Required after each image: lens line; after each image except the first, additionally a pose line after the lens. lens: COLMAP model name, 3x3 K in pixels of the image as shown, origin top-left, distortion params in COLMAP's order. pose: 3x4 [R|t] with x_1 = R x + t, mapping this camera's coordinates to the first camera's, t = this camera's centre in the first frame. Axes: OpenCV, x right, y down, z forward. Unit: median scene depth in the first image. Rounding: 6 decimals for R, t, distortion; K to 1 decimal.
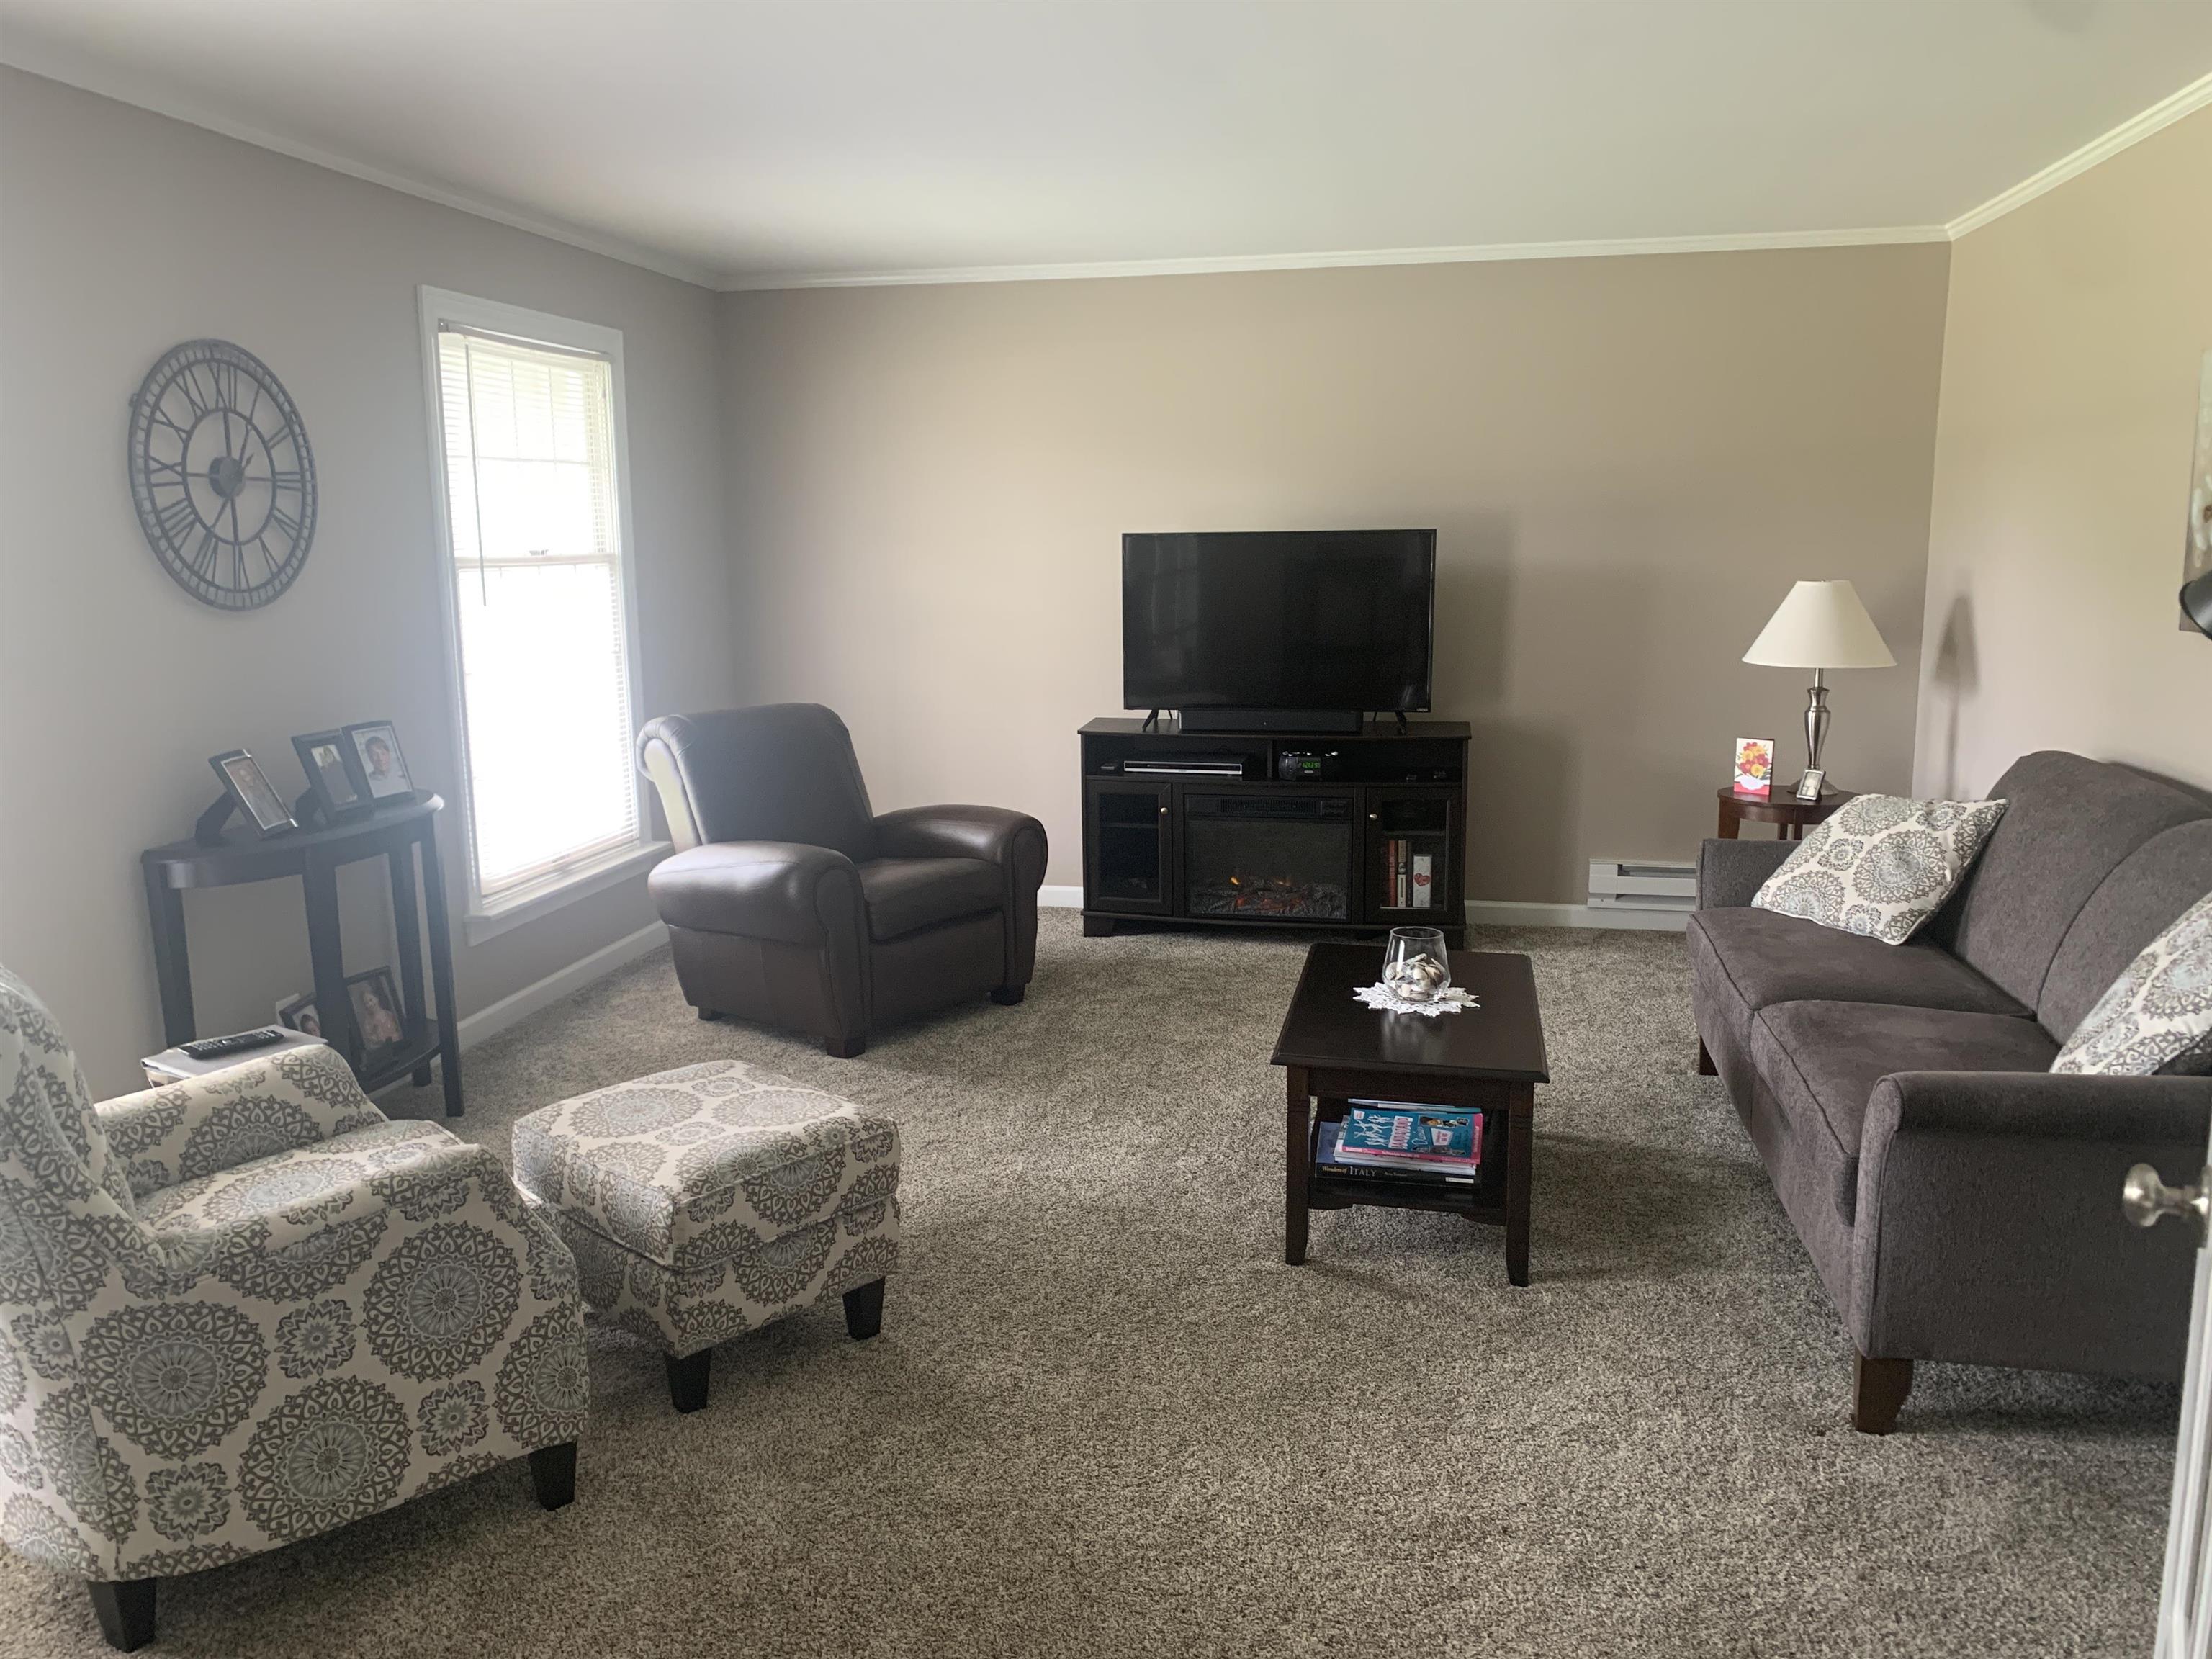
lens RADIAL K [[1642.1, 0, 1104.5], [0, 1642.1, 780.5], [0, 0, 1]] dist [0.109255, -0.214455]
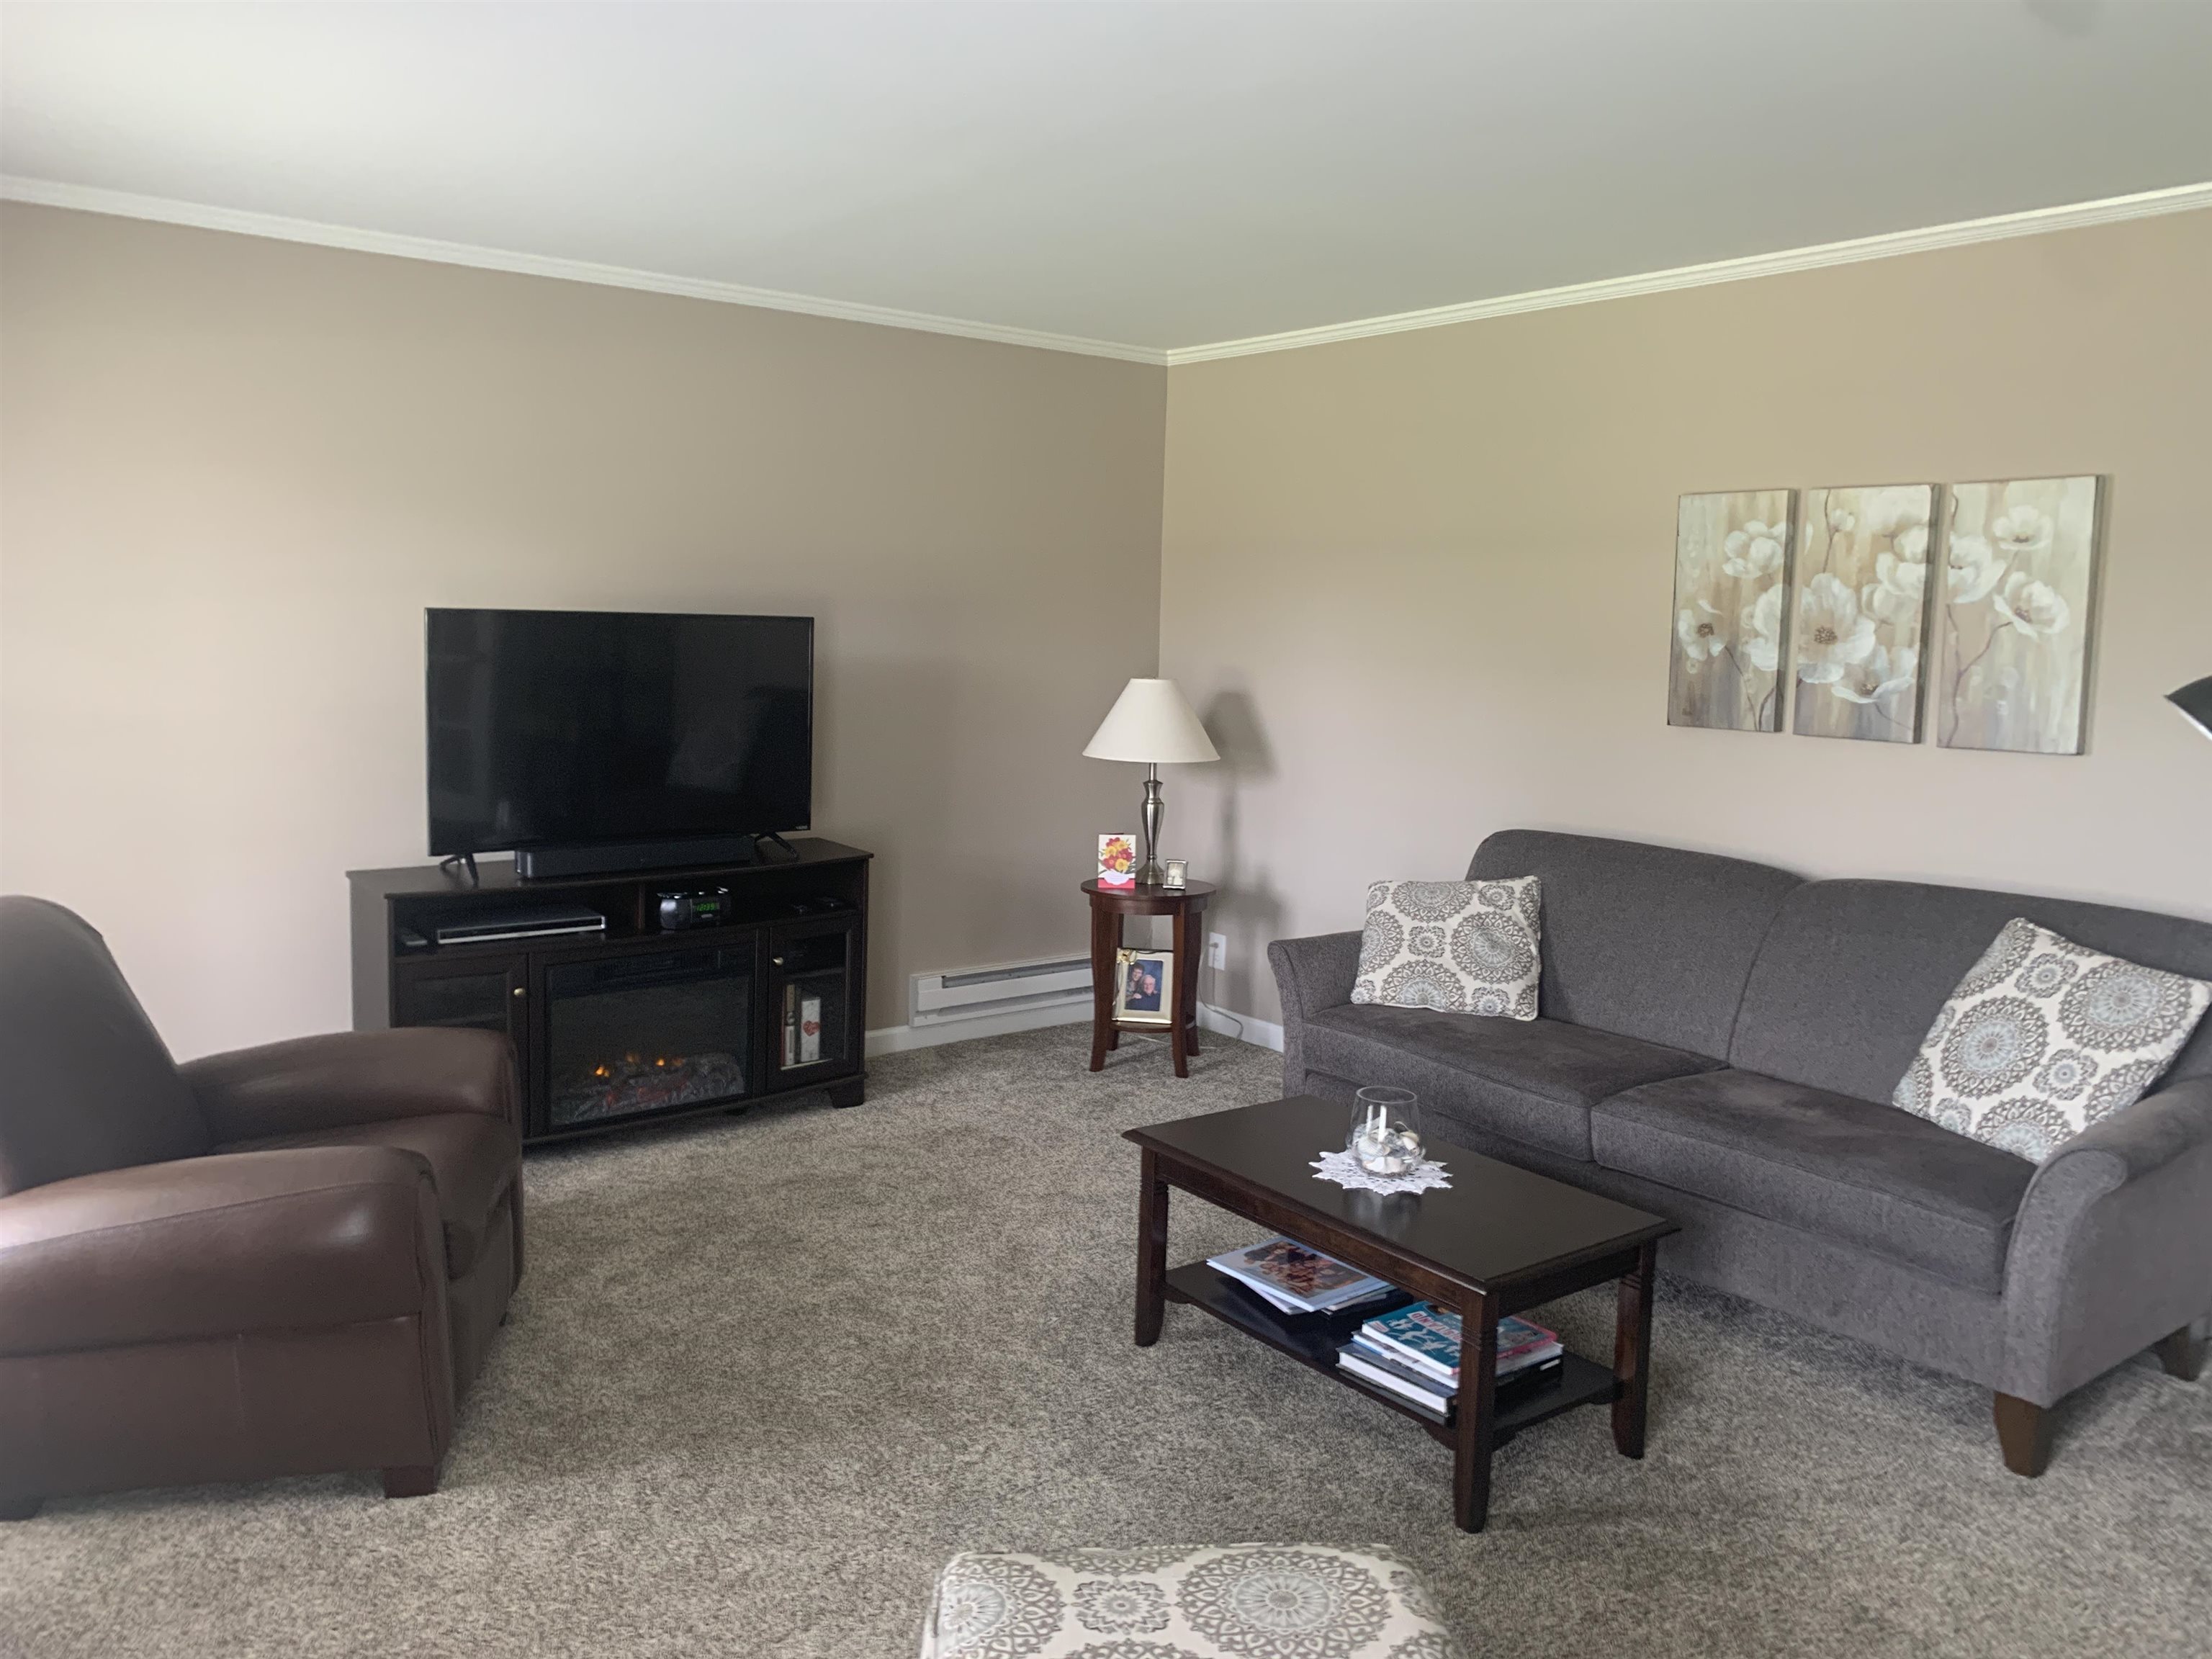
lens RADIAL K [[1642.1, 0, 1104.5], [0, 1642.1, 780.5], [0, 0, 1]] dist [0.109255, -0.214455]
pose [[0.658890, -0.050673, 0.750530, -0.350877], [0.083056, 0.996529, -0.005633, -0.051008], [-0.747640, 0.066048, 0.660812, 0.332414]]
